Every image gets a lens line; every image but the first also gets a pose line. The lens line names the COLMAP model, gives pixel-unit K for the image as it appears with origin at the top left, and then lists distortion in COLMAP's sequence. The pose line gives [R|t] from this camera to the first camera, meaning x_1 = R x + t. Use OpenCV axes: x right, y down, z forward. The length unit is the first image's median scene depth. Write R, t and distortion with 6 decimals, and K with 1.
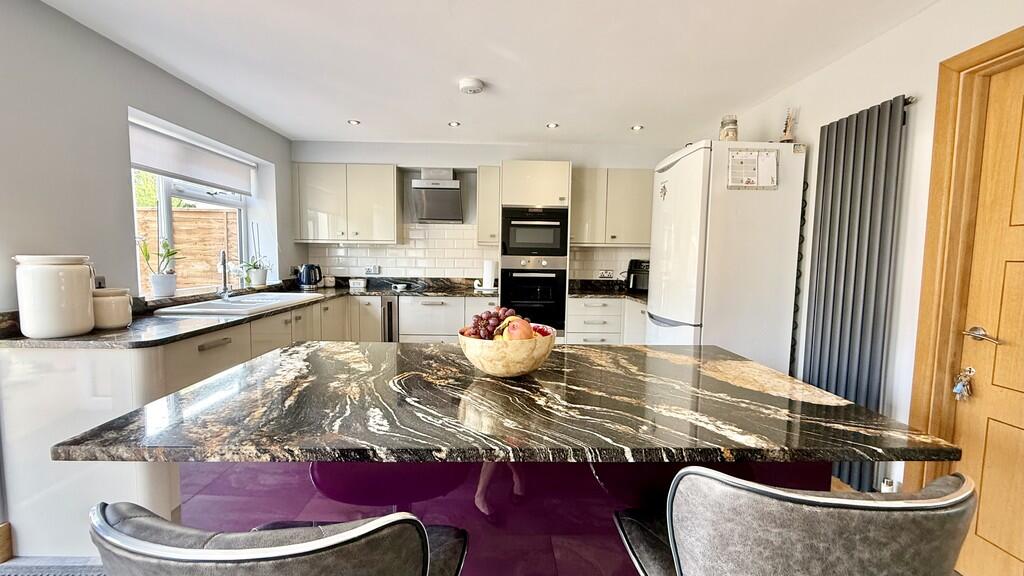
lens RADIAL K [[414.2, 0, 508.7], [0, 414.2, 286.8], [0, 0, 1]] dist [-0.000035, -0.000003]
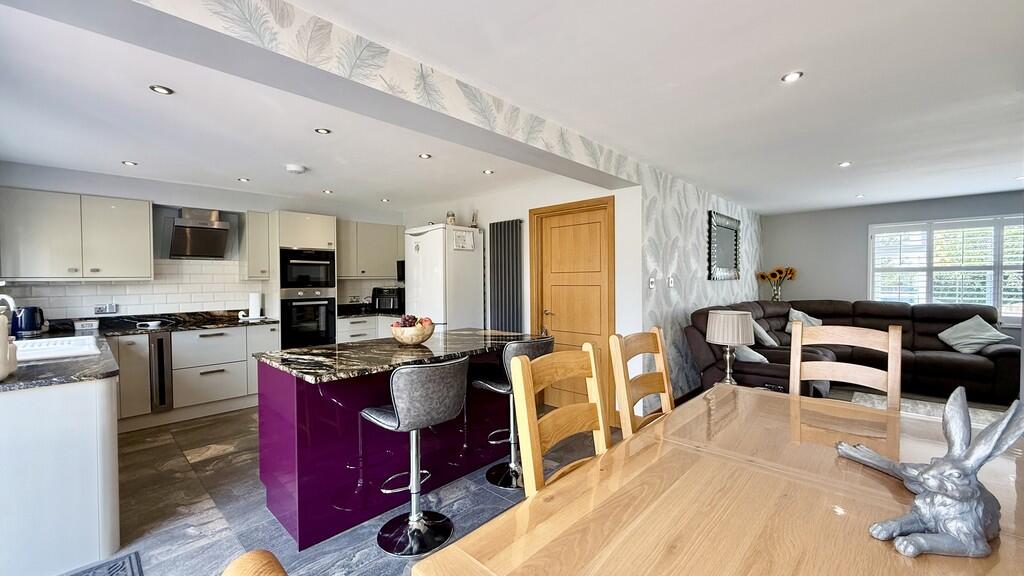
lens RADIAL K [[407.8, 0, 510.2], [0, 407.8, 287.7], [0, 0, 1]] dist [-0.000112, 0.000020]
pose [[0.702139, -0.034155, 0.711220, -0.387204], [0.073677, 0.996972, -0.024858, 0.000729], [-0.708218, 0.069855, 0.702530, -0.299480]]
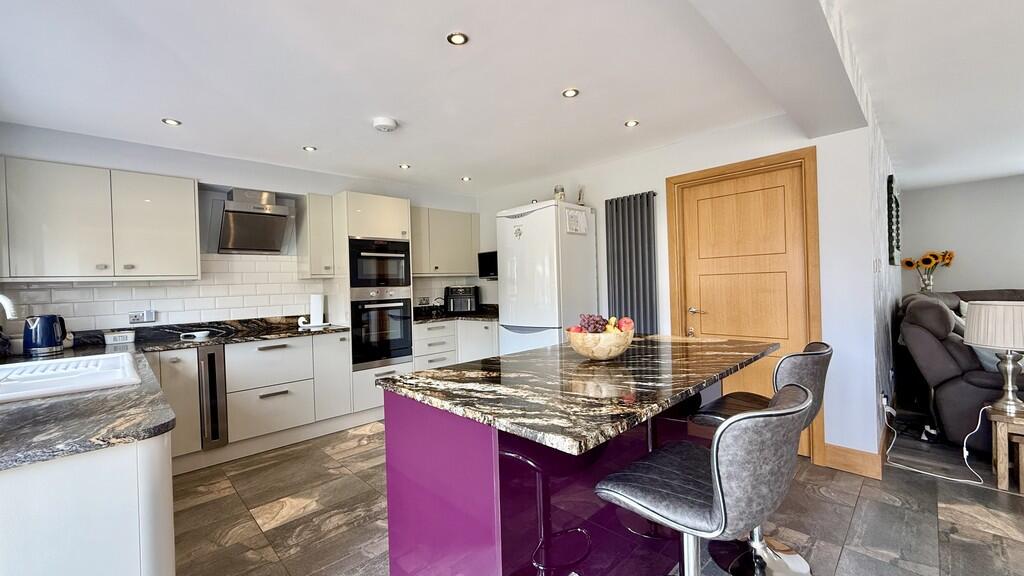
lens RADIAL K [[407.8, 0, 510.2], [0, 407.8, 287.7], [0, 0, 1]] dist [-0.000112, 0.000020]
pose [[0.729952, -0.043750, 0.682097, -0.391295], [0.094936, 0.994766, -0.037792, -0.004043], [-0.676873, 0.092342, 0.730285, 0.050458]]
